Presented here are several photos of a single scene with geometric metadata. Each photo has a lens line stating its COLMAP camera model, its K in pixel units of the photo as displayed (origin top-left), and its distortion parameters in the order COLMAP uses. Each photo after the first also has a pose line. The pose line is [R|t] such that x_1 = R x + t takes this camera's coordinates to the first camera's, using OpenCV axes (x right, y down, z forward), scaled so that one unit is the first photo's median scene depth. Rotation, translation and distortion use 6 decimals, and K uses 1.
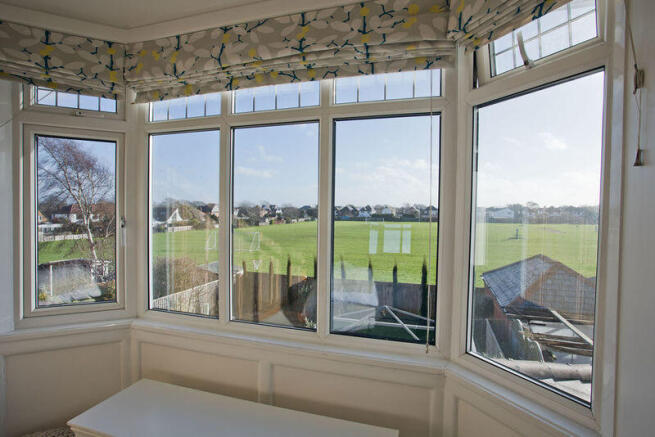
lens RADIAL K [[334.7, 0, 326.4], [0, 334.7, 215.3], [0, 0, 1]] dist [-0.025662, 0.001290]
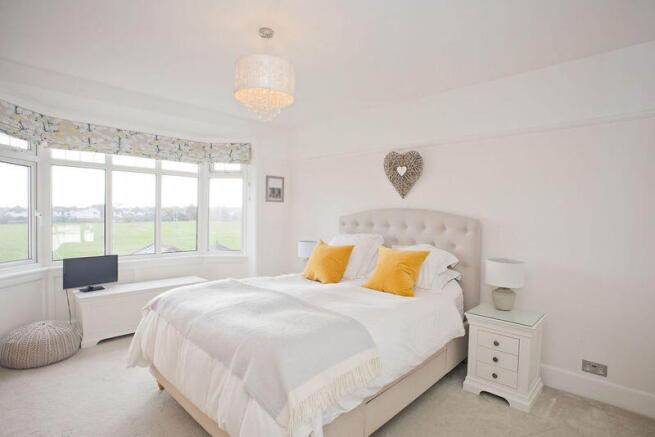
lens RADIAL K [[334.7, 0, 326.5], [0, 334.7, 217.2], [0, 0, 1]] dist [-0.025662, 0.001290]
pose [[0.432509, -0.021866, 0.901364, -1.726335], [0.015830, 0.999736, 0.016656, 0.048994], [-0.901491, 0.007065, 0.432741, -1.315665]]
